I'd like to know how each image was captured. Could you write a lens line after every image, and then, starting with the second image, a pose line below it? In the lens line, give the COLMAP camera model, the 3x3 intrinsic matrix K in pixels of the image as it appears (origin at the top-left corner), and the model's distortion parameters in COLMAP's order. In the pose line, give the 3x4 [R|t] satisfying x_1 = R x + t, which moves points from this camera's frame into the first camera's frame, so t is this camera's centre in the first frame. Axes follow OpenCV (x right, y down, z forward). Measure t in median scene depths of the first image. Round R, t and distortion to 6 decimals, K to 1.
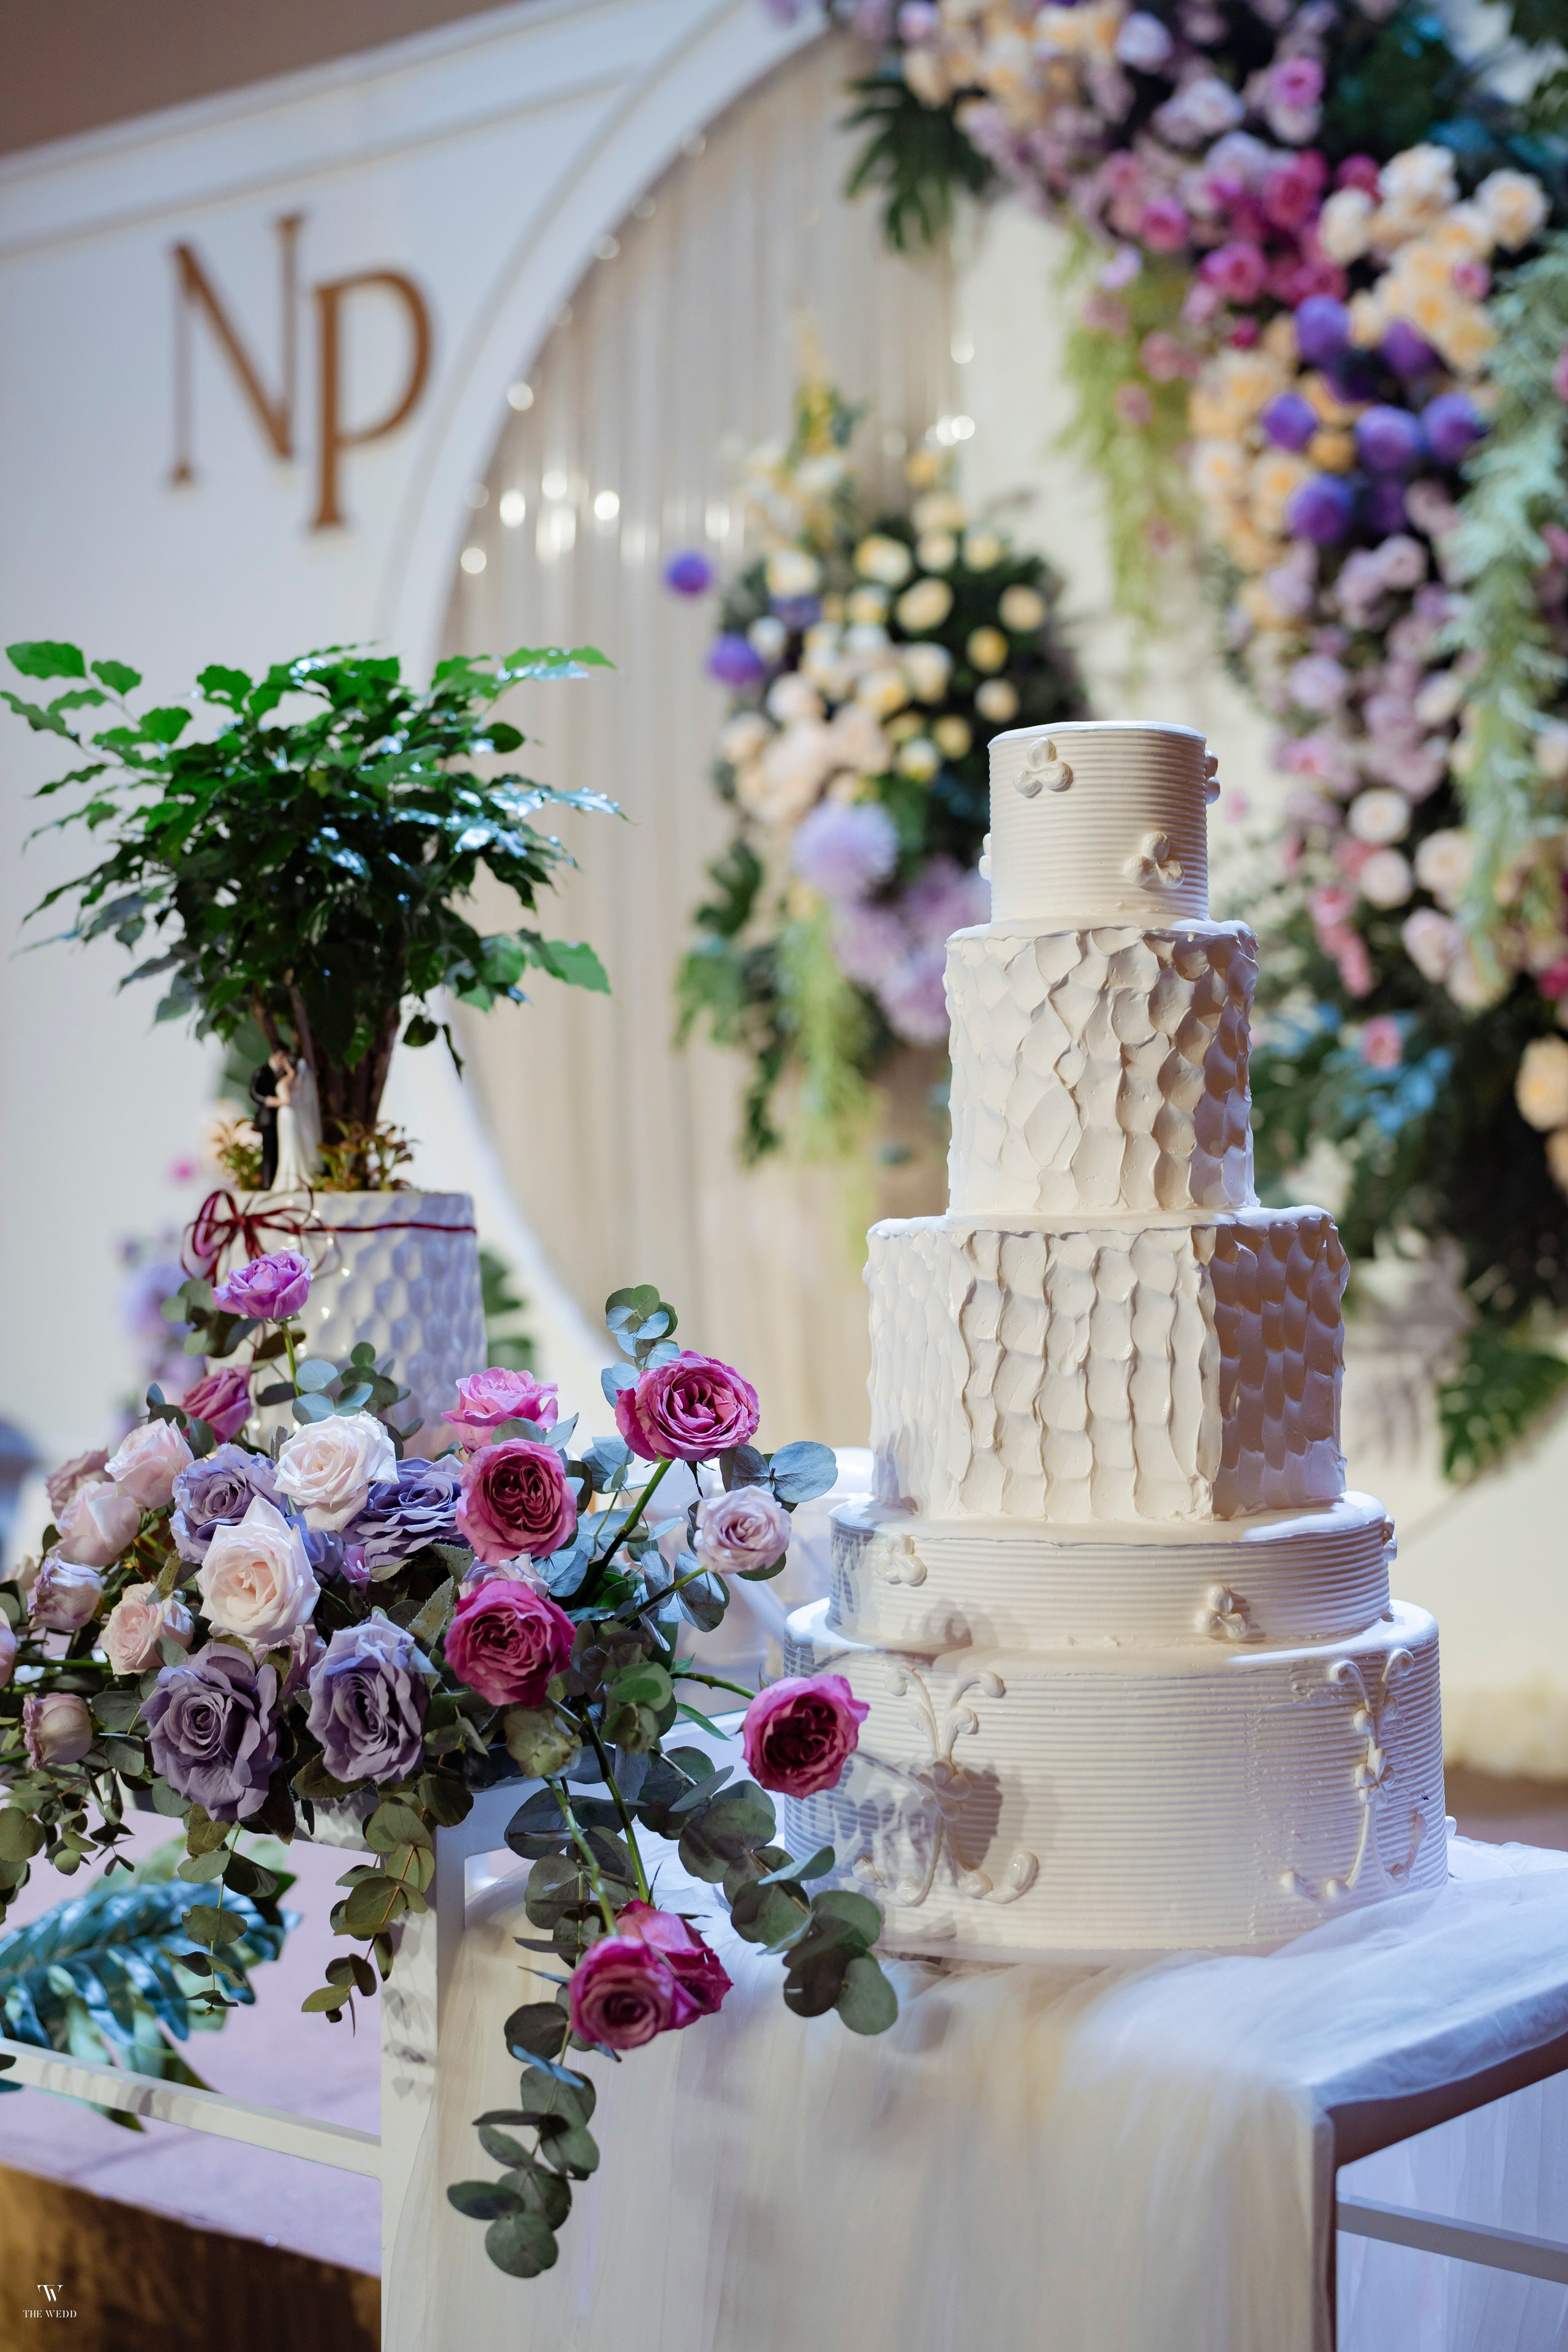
lens RADIAL K [[3294.3, 0, 784.0], [0, 3294.3, 1176.0], [0, 0, 1]] dist [-0.003228, 0.099502]
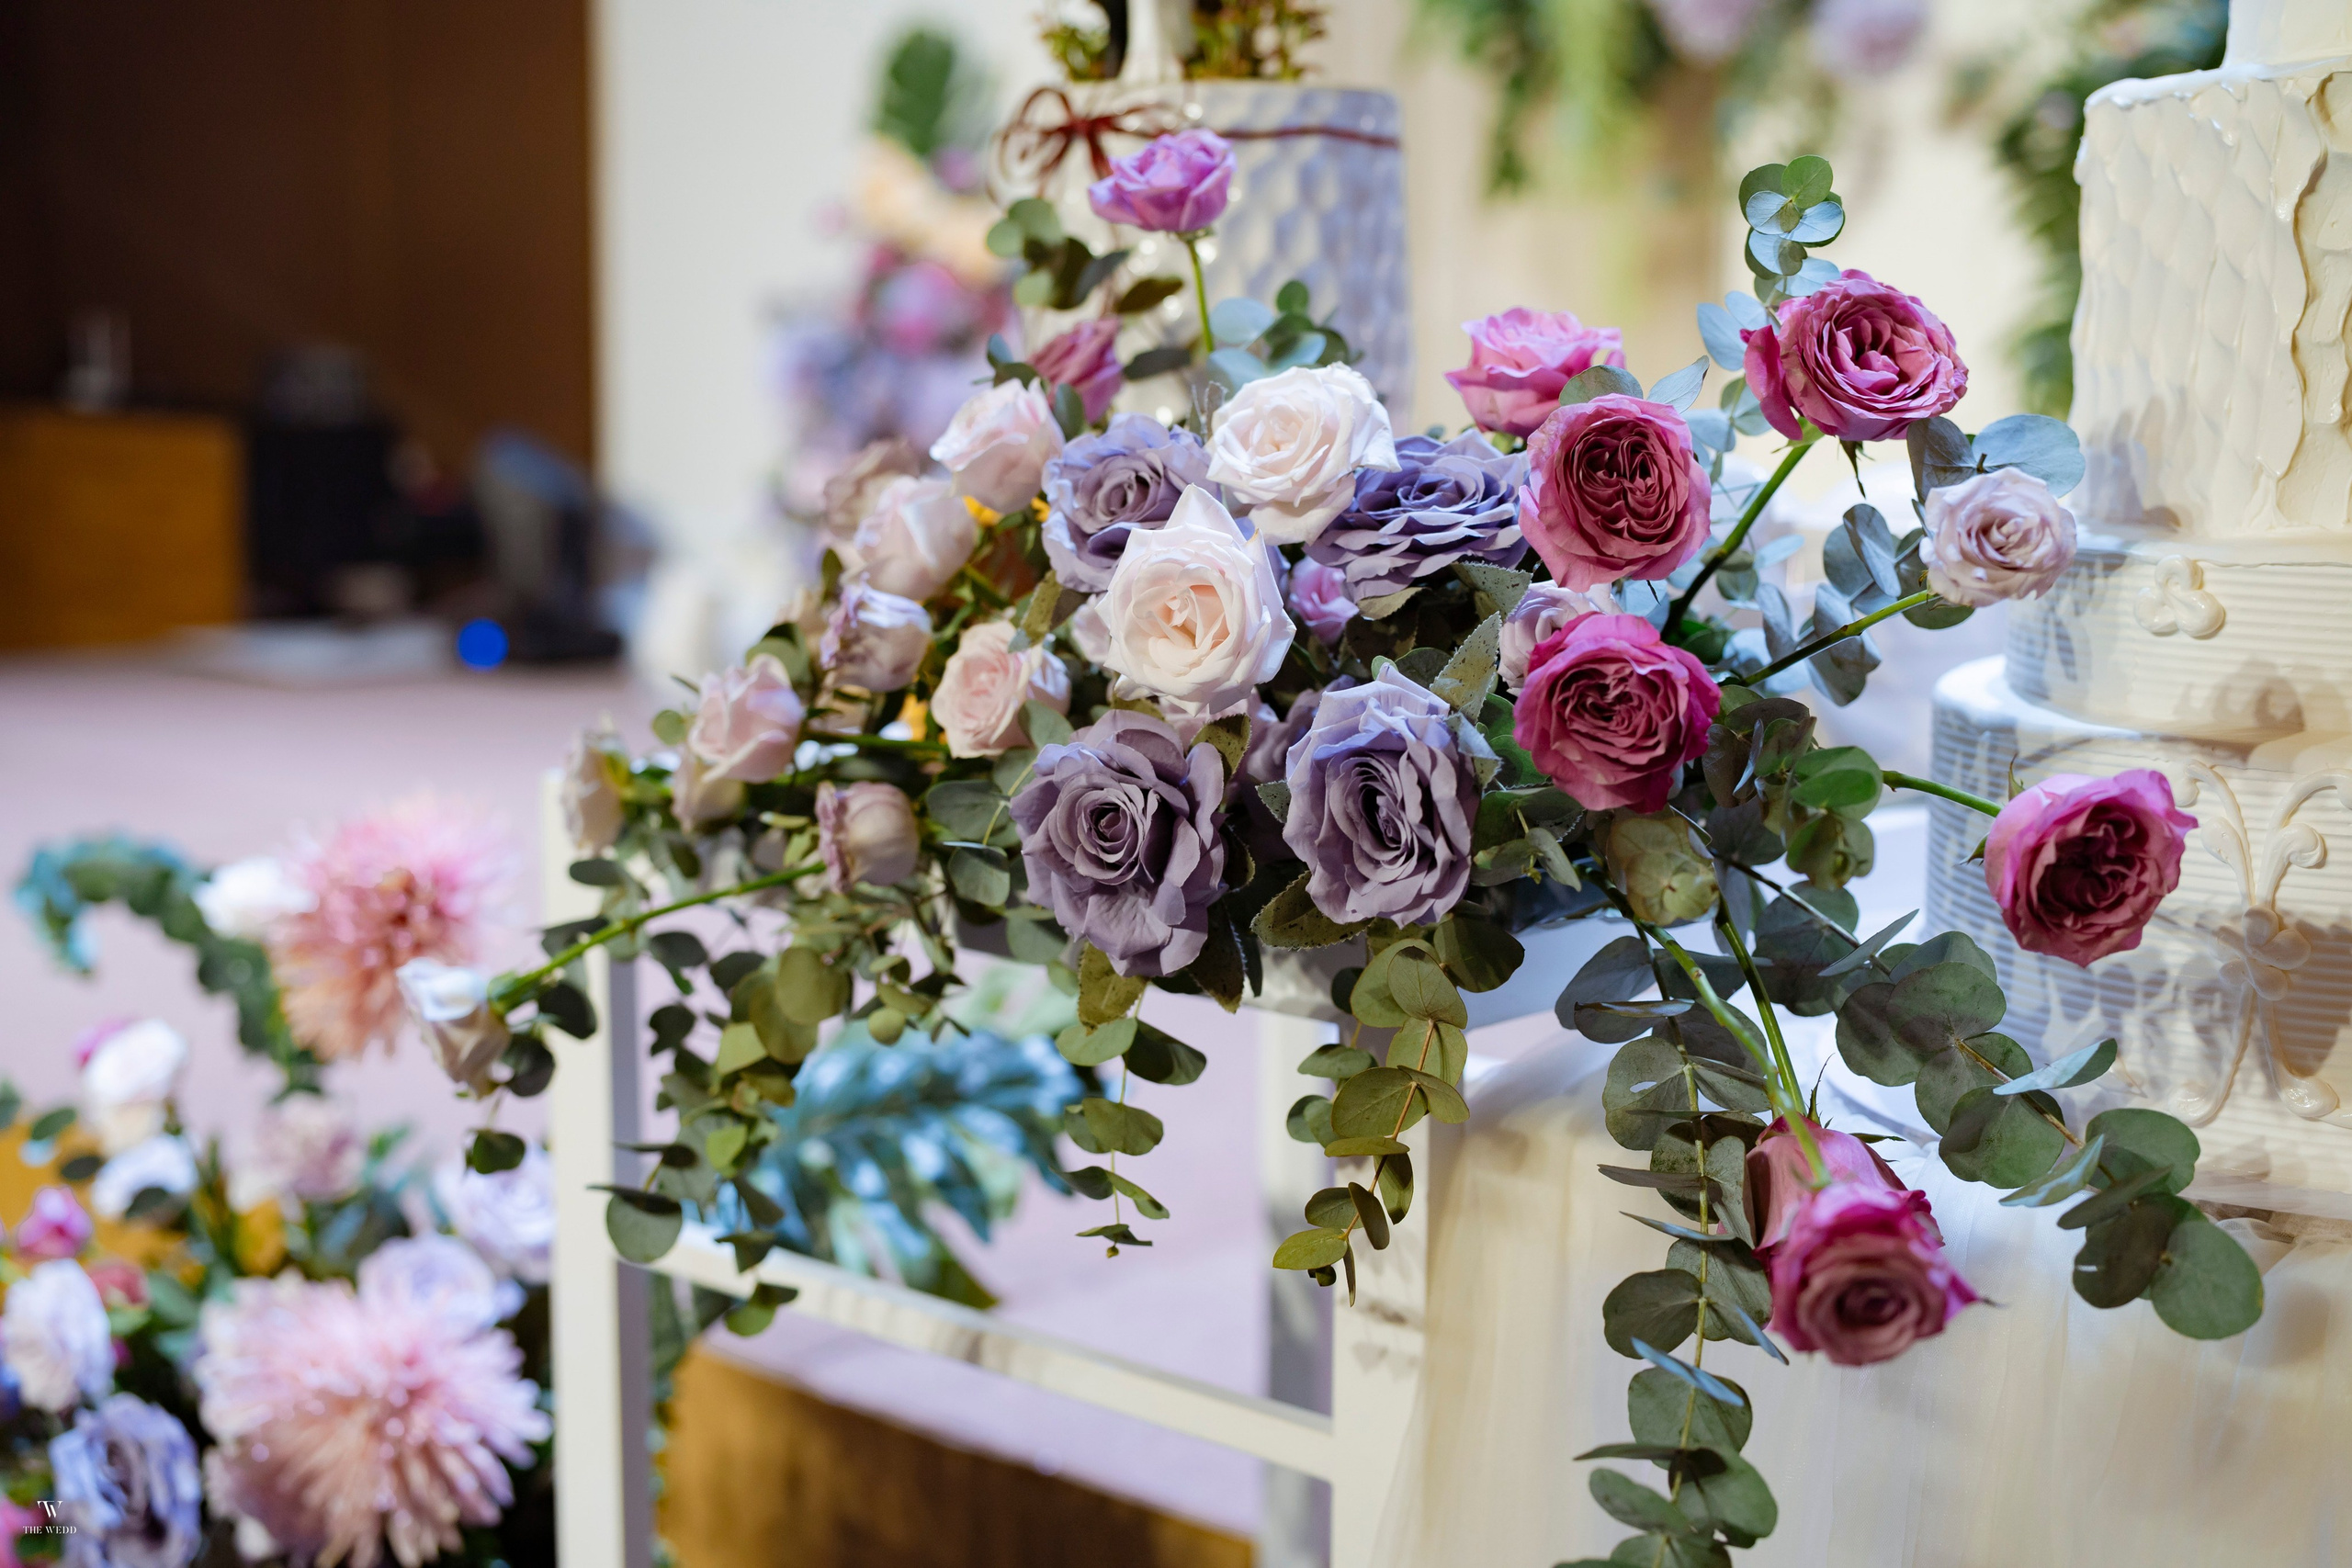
lens RADIAL K [[3319.1, 0, 1176.0], [0, 3319.1, 784.0], [0, 0, 1]] dist [0.035430, 0.074285]
pose [[0.998055, 0.016167, -0.060211, -0.100735], [-0.007126, 0.989045, 0.147440, 0.048519], [0.061936, -0.146724, 0.987237, 0.285307]]
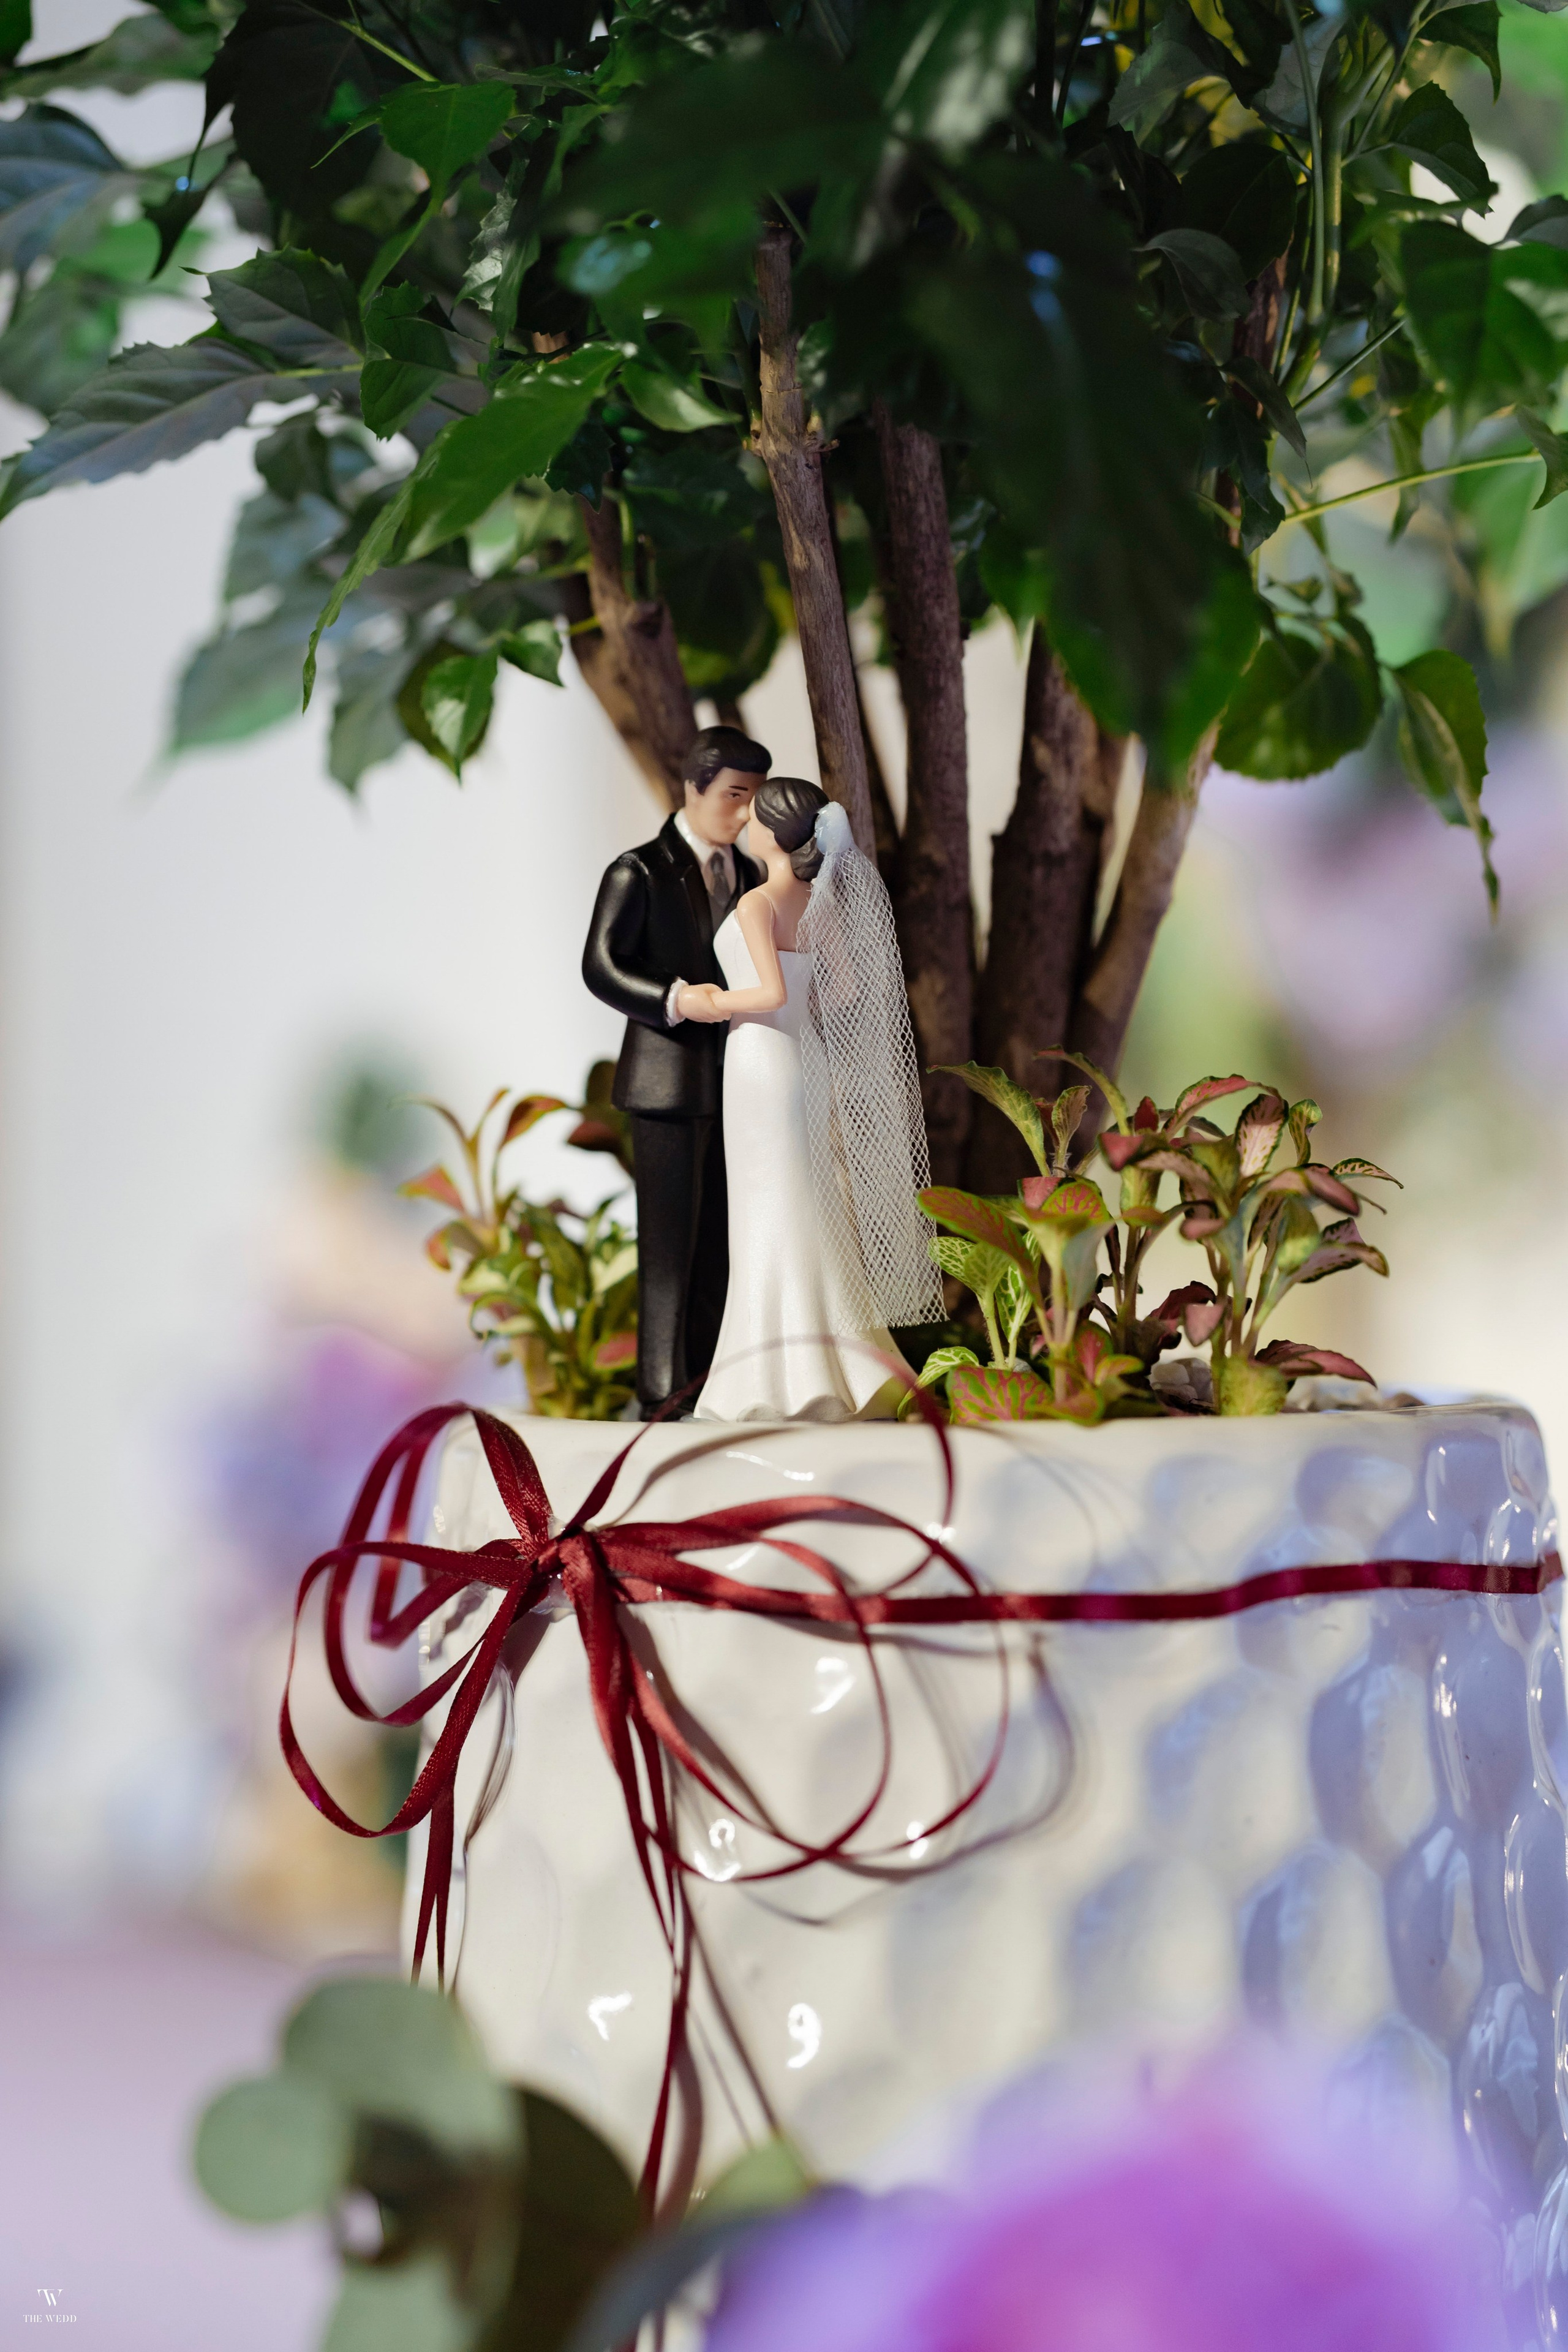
lens RADIAL K [[3379.6, 0, 801.0], [0, 3379.6, 1180.1], [0, 0, 1]] dist [-0.056940, 0.065426]
pose [[0.999797, -0.008160, -0.018414, -0.147306], [0.007616, 0.999538, -0.029440, -0.004206], [0.018646, 0.029294, 0.999397, 0.792655]]
